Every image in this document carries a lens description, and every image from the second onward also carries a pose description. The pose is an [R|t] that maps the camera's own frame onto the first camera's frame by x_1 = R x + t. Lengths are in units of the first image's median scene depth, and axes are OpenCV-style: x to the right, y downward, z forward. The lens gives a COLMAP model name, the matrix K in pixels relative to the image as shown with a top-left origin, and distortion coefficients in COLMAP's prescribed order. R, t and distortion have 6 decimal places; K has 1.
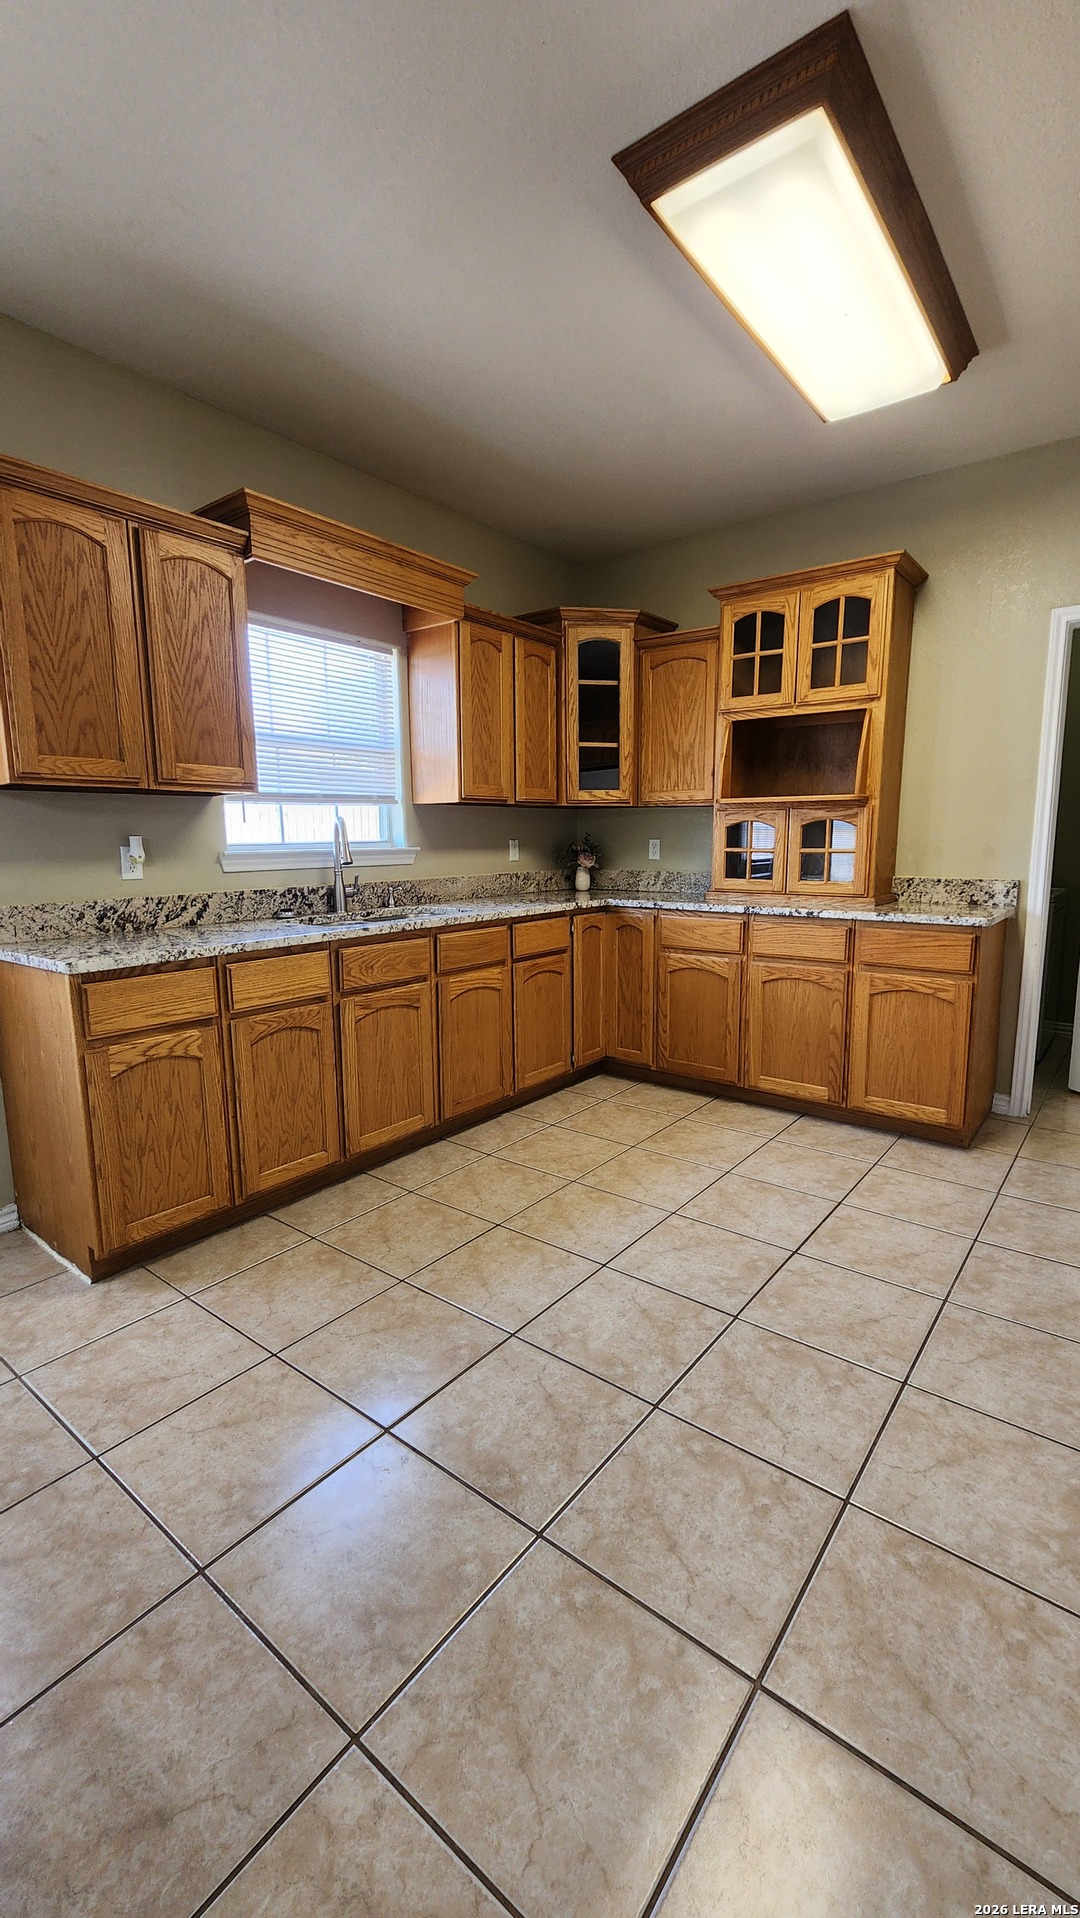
lens RADIAL K [[793.0, 0, 532.6], [0, 793.0, 964.2], [0, 0, 1]] dist [-0.002443, 0.002833]
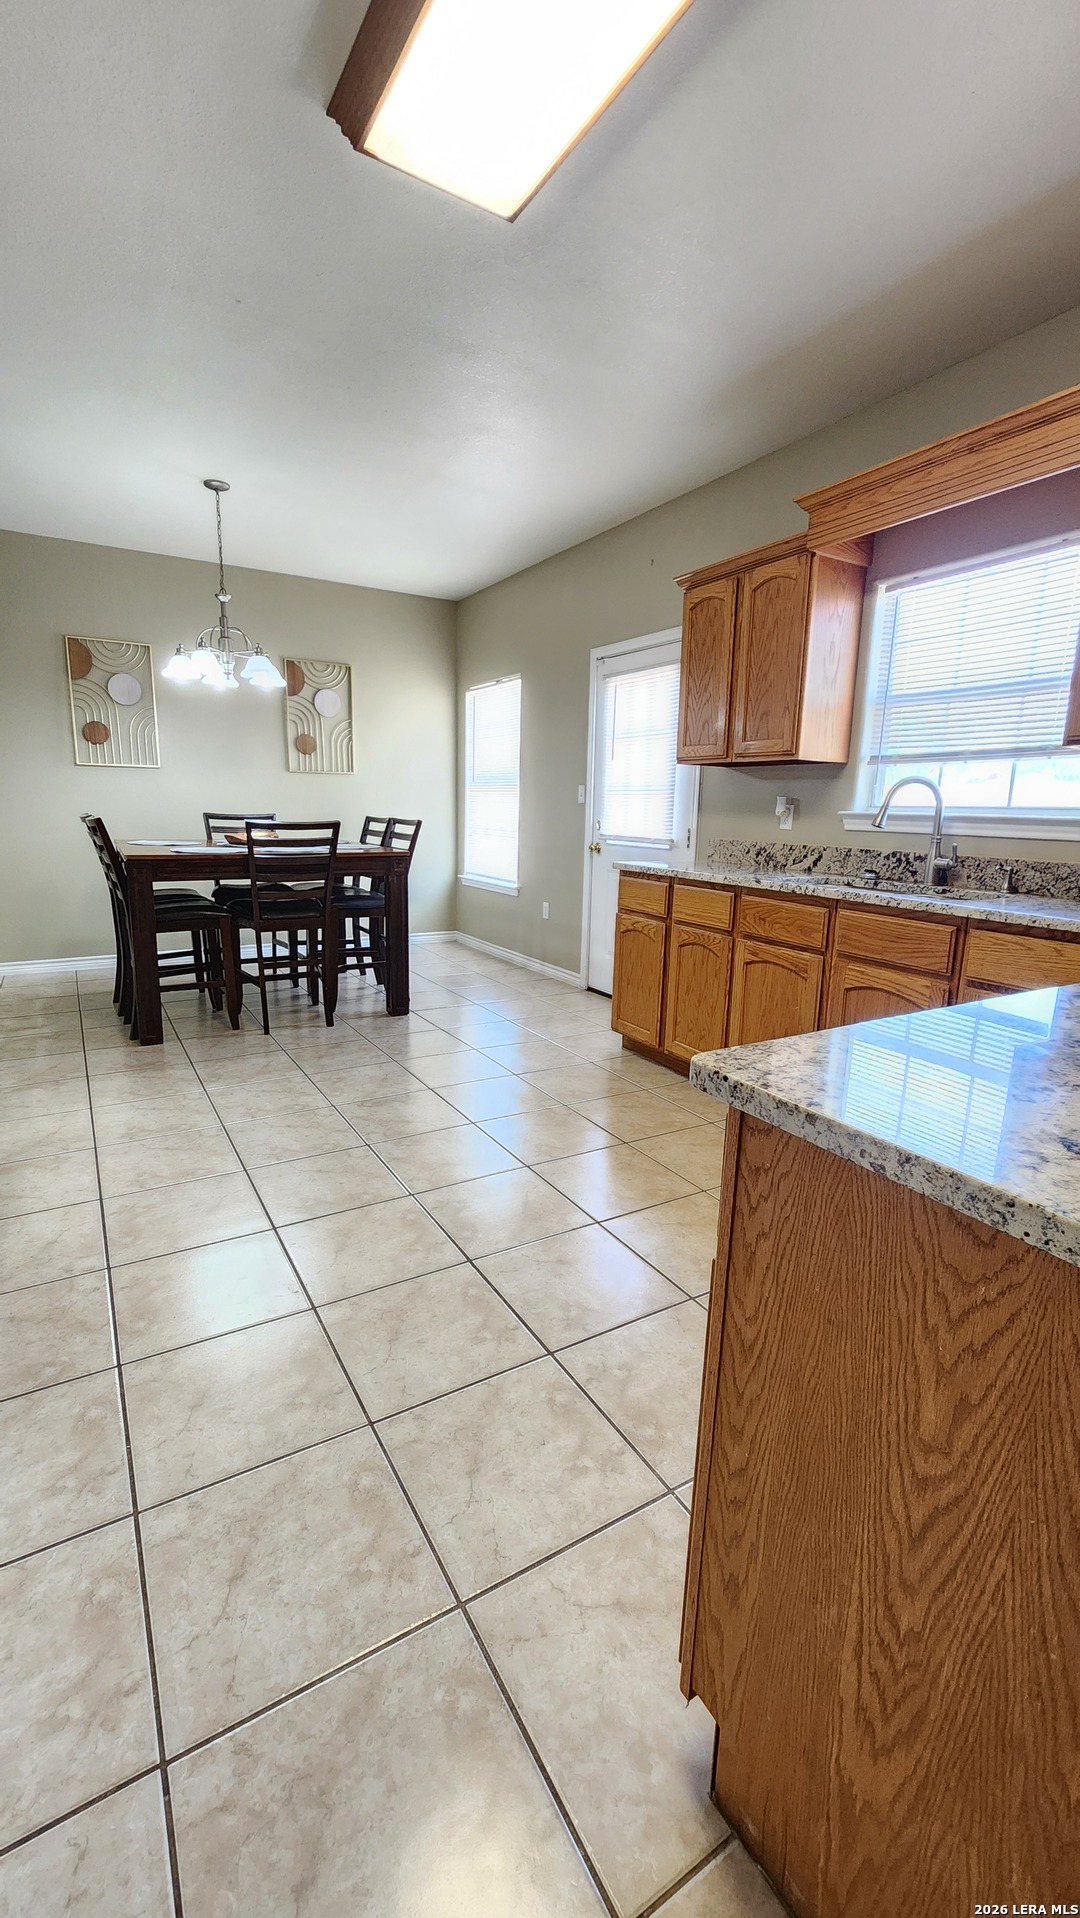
lens RADIAL K [[793.0, 0, 544.8], [0, 793.0, 968.0], [0, 0, 1]] dist [-0.002443, 0.002833]
pose [[-0.347864, 0.190686, -0.917949, 0.808244], [-0.169171, 0.950261, 0.261507, -0.148495], [0.922156, 0.246259, -0.298303, 0.969022]]
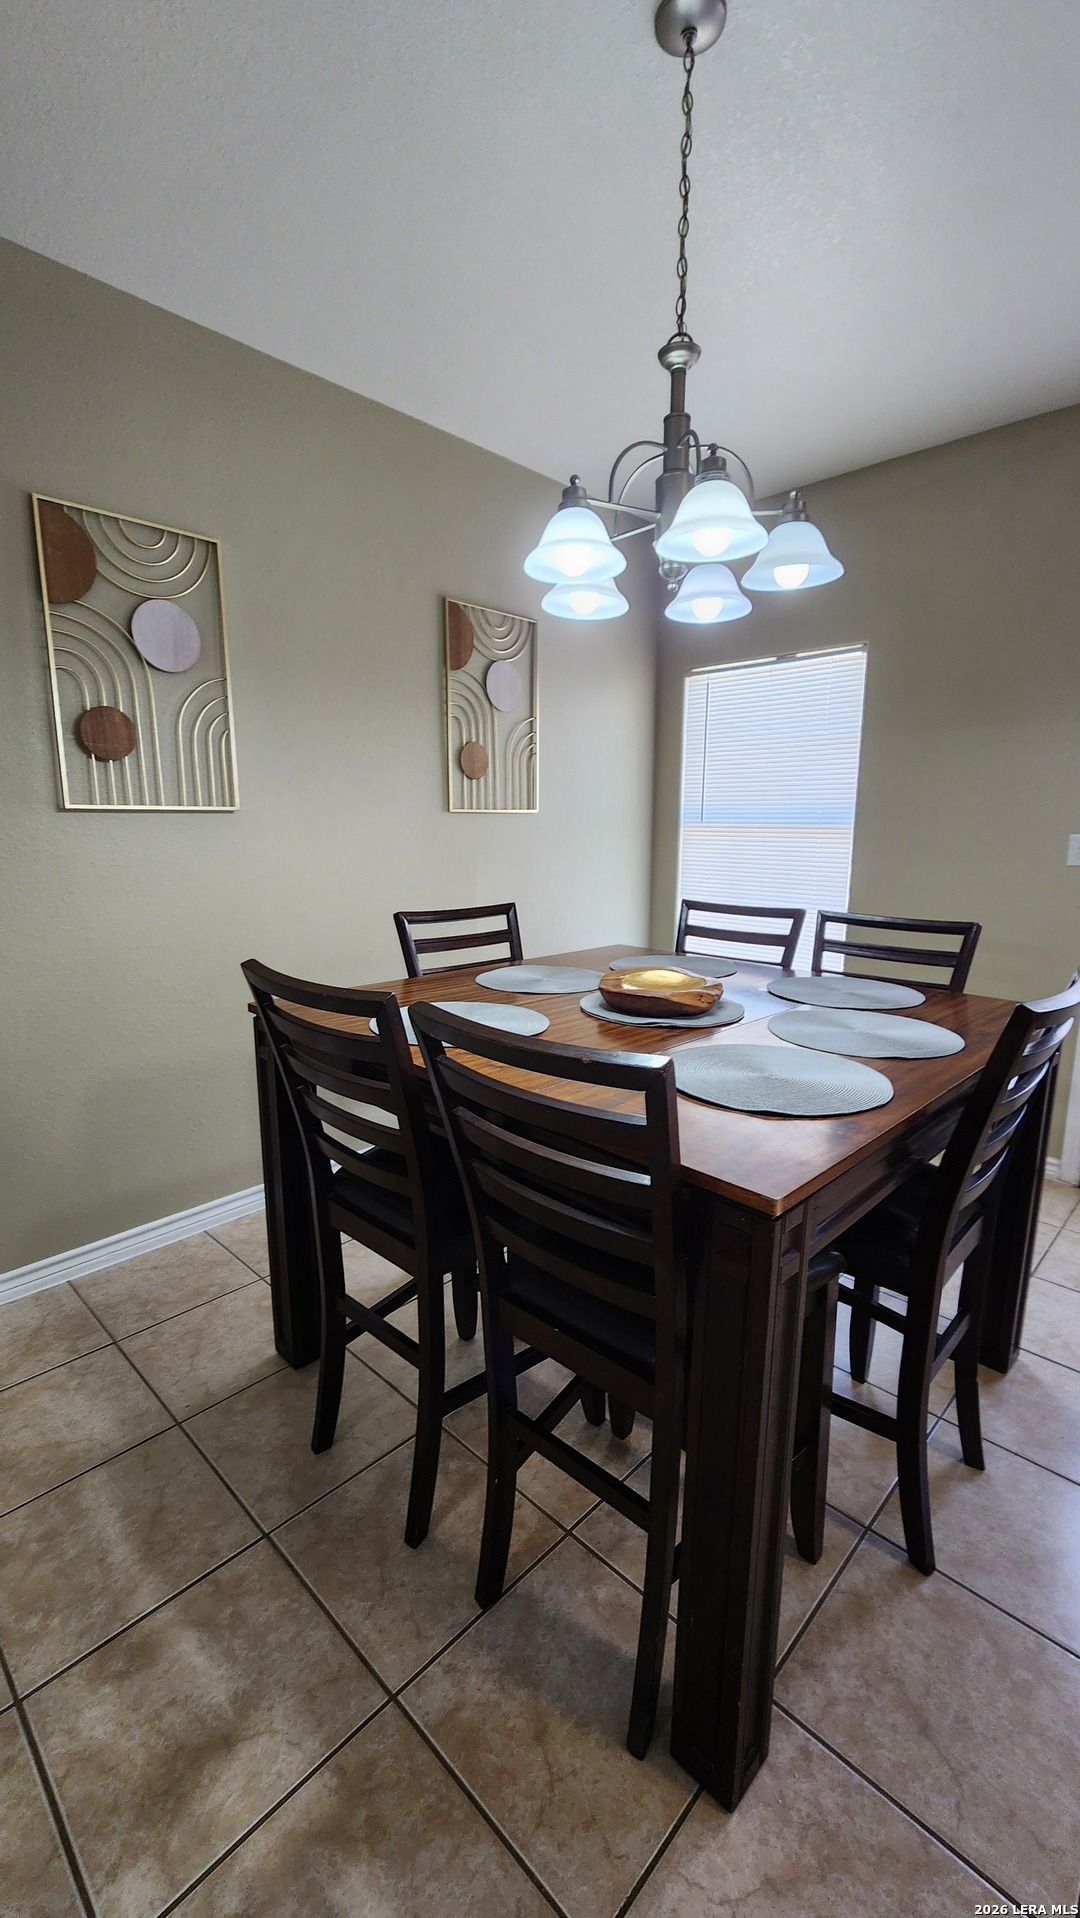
lens RADIAL K [[793.0, 0, 548.1], [0, 793.0, 968.7], [0, 0, 1]] dist [-0.002443, 0.002833]
pose [[-0.090810, 0.189375, -0.977697, 0.194974], [-0.163084, 0.965672, 0.202193, -0.024552], [0.982424, 0.177808, -0.056808, -0.082623]]
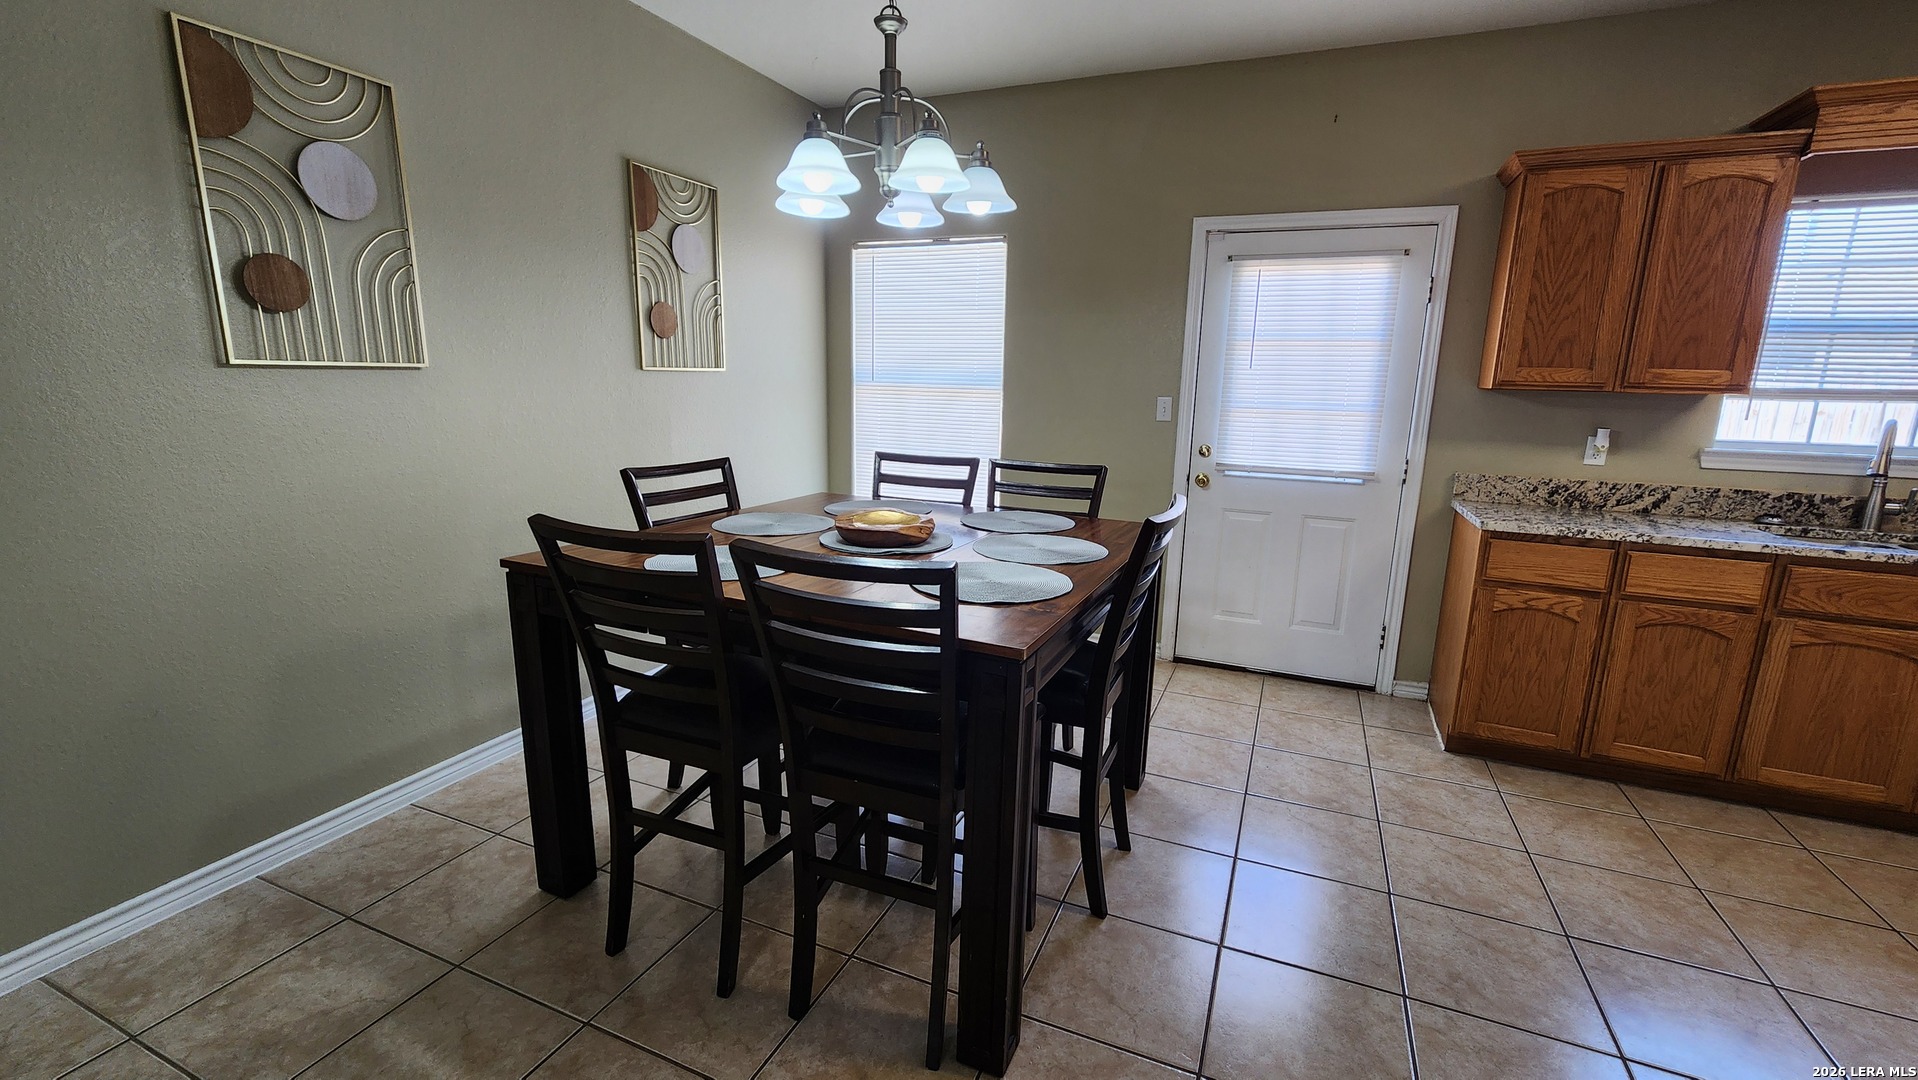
lens RADIAL K [[793.0, 0, 976.5], [0, 793.0, 537.0], [0, 0, 1]] dist [-0.002443, 0.002833]
pose [[0.273813, 0.206965, -0.939251, 0.323469], [-0.179611, 0.970396, 0.161467, -0.026469], [0.944863, 0.124488, 0.302880, -0.173513]]
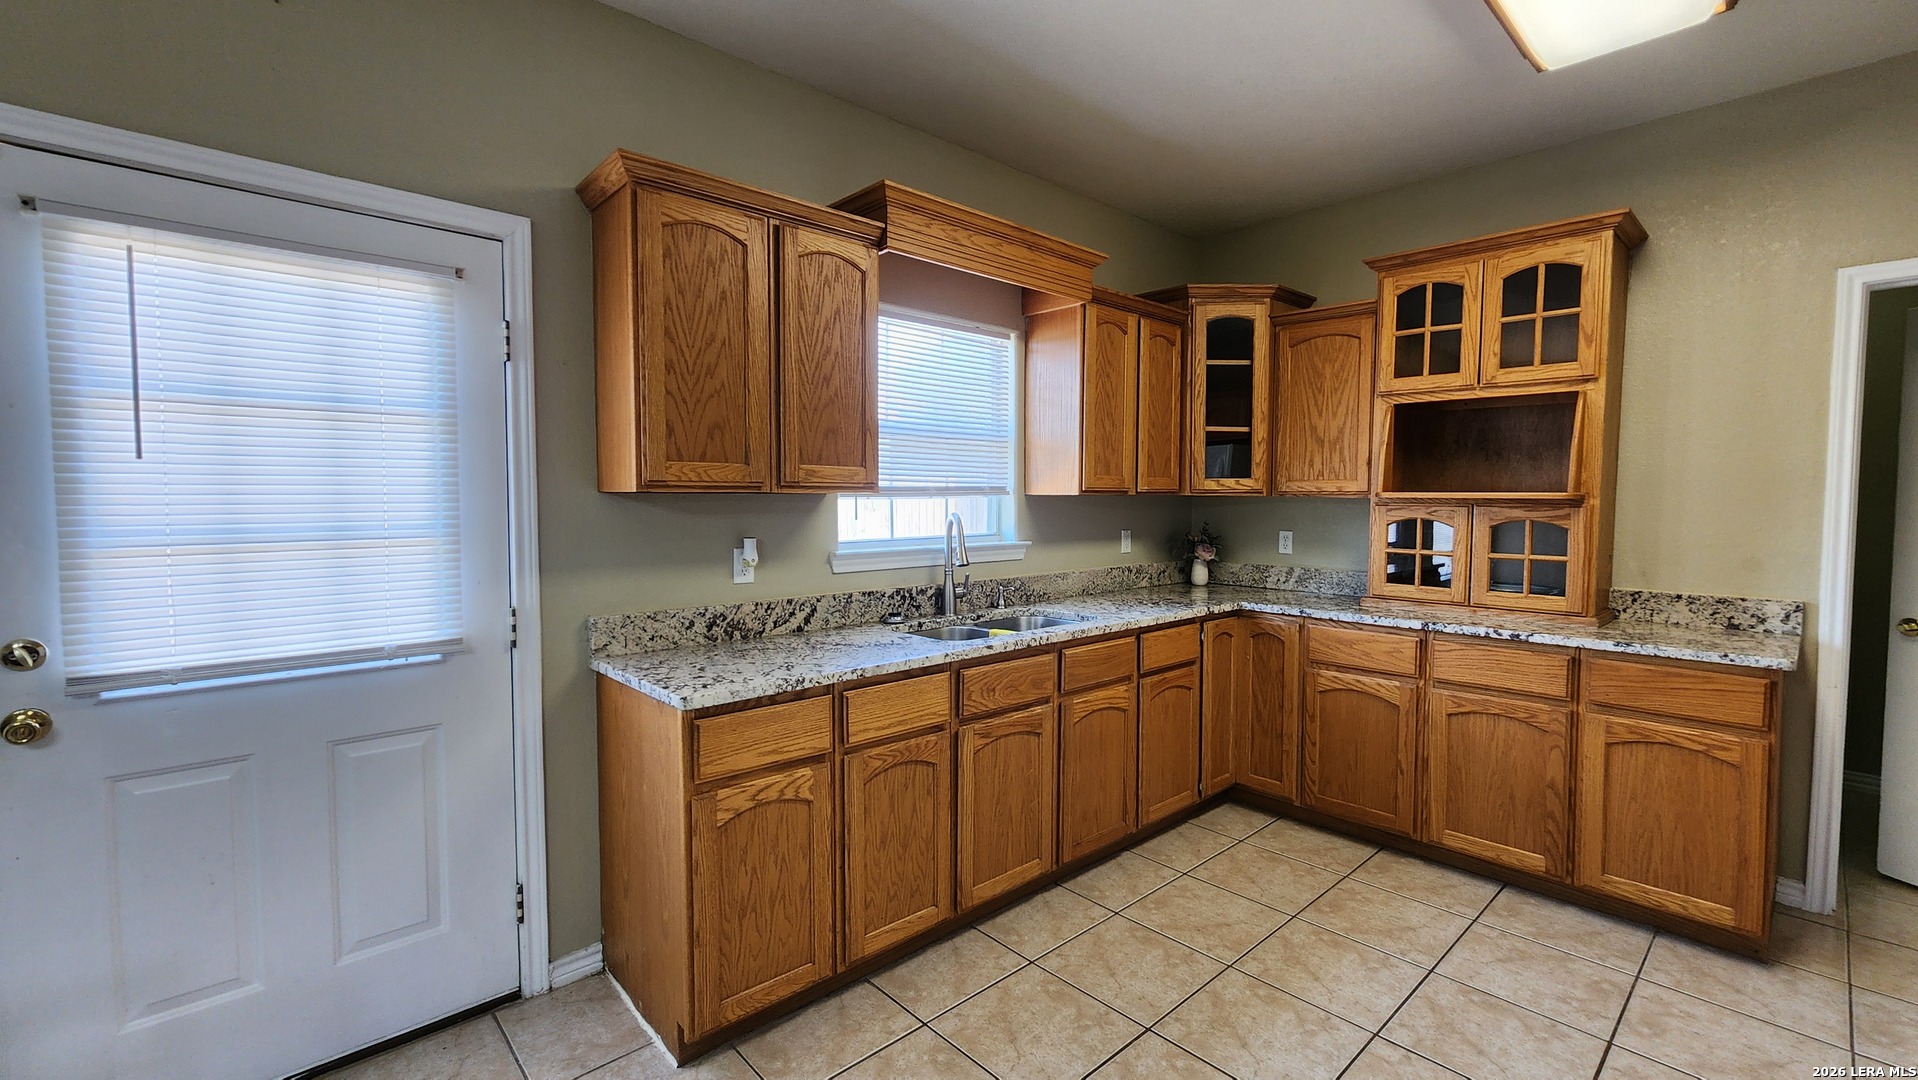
lens RADIAL K [[793.0, 0, 962.0], [0, 793.0, 538.2], [0, 0, 1]] dist [-0.002443, 0.002833]
pose [[0.987239, 0.018459, -0.158173, -0.093297], [-0.035374, 0.993863, -0.104806, -0.063521], [0.155267, 0.109064, 0.981834, 0.105169]]
